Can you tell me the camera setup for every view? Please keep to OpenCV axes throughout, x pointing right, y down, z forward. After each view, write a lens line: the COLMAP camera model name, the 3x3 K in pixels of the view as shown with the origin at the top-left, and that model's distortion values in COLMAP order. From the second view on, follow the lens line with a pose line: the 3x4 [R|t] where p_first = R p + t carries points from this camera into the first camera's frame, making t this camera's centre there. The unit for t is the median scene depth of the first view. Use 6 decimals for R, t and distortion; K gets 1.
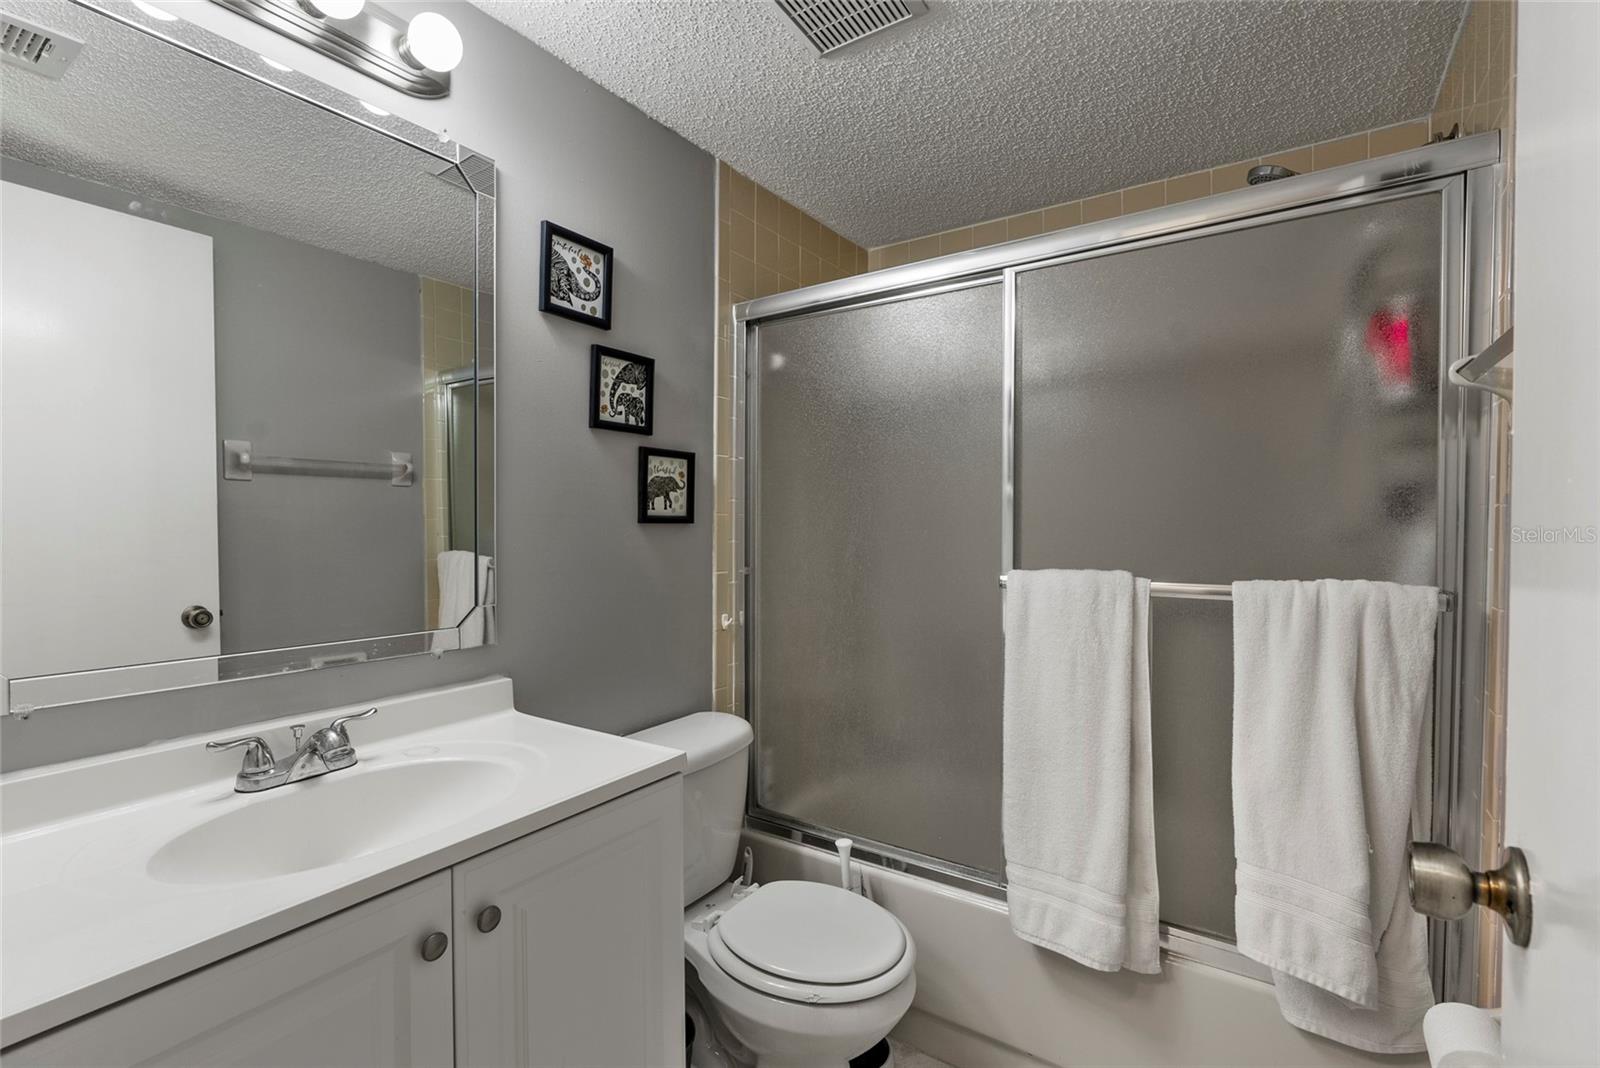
lens RADIAL K [[729.2, 0, 797.9], [0, 729.2, 536.4], [0, 0, 1]] dist [-0.011145, 0.000369]
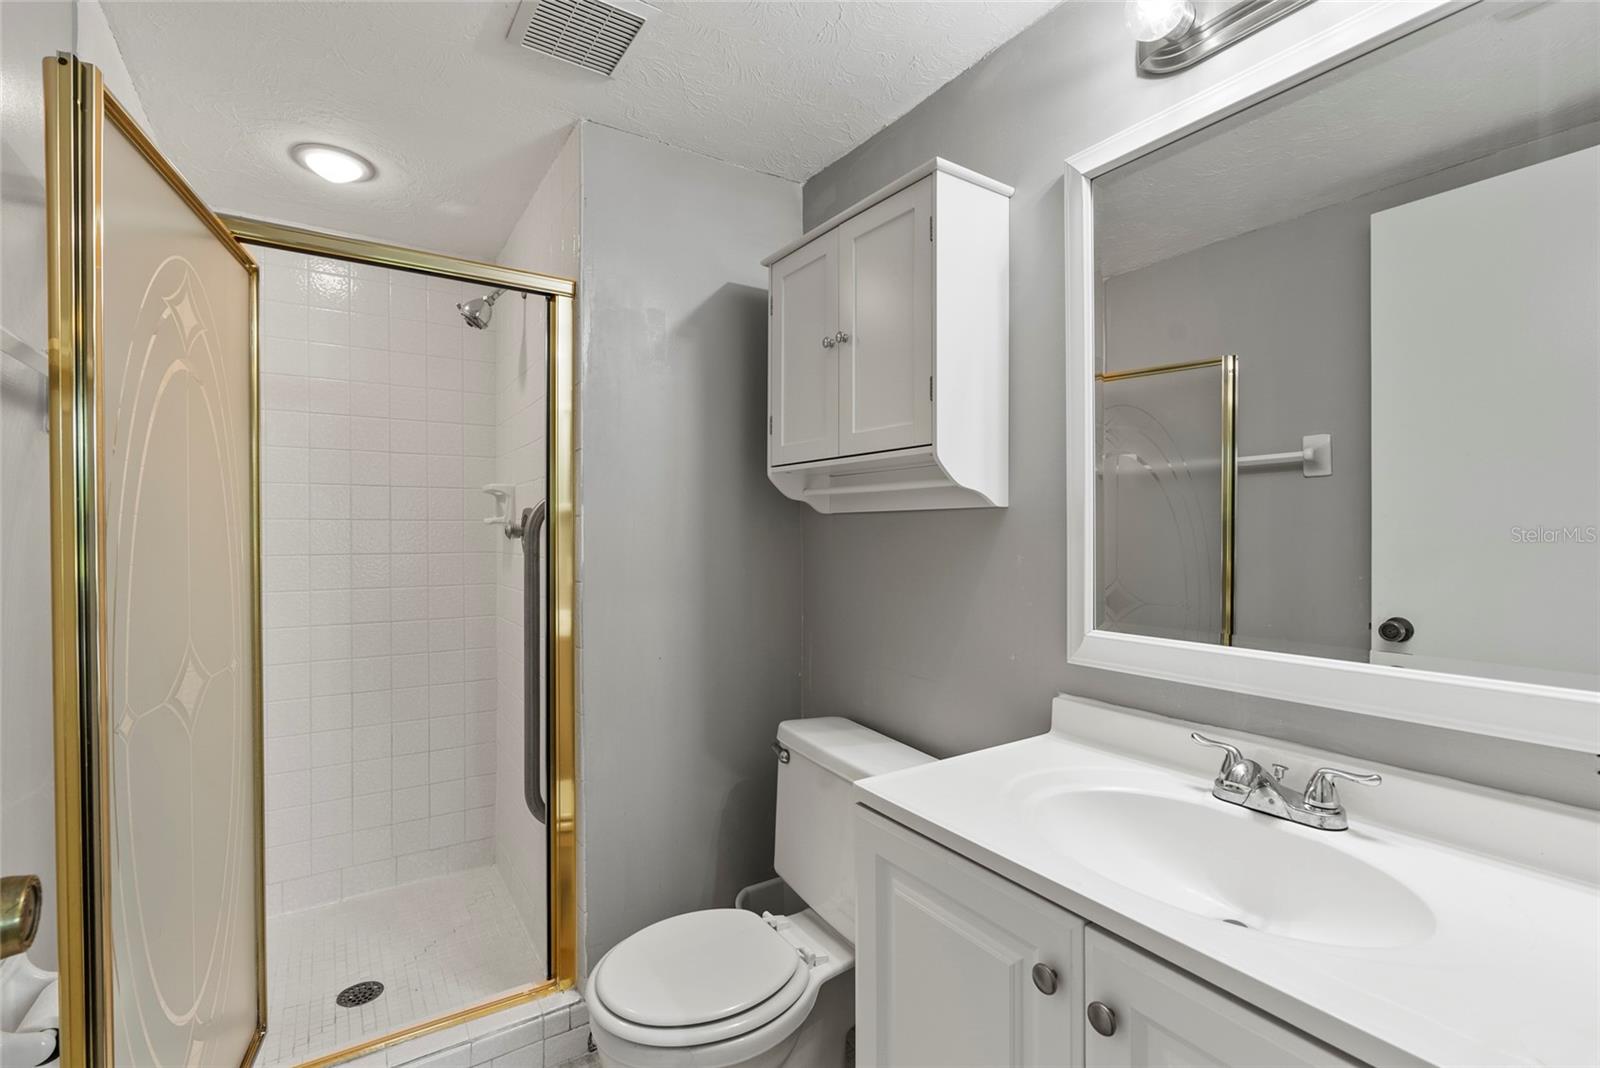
lens RADIAL K [[729.2, 0, 798.6], [0, 729.2, 535.4], [0, 0, 1]] dist [-0.011145, 0.000369]
pose [[-0.379248, 0.004325, -0.925285, 0.366995], [-0.011984, 0.999882, 0.009586, -0.009891], [0.925218, 0.014724, -0.379151, 0.805959]]
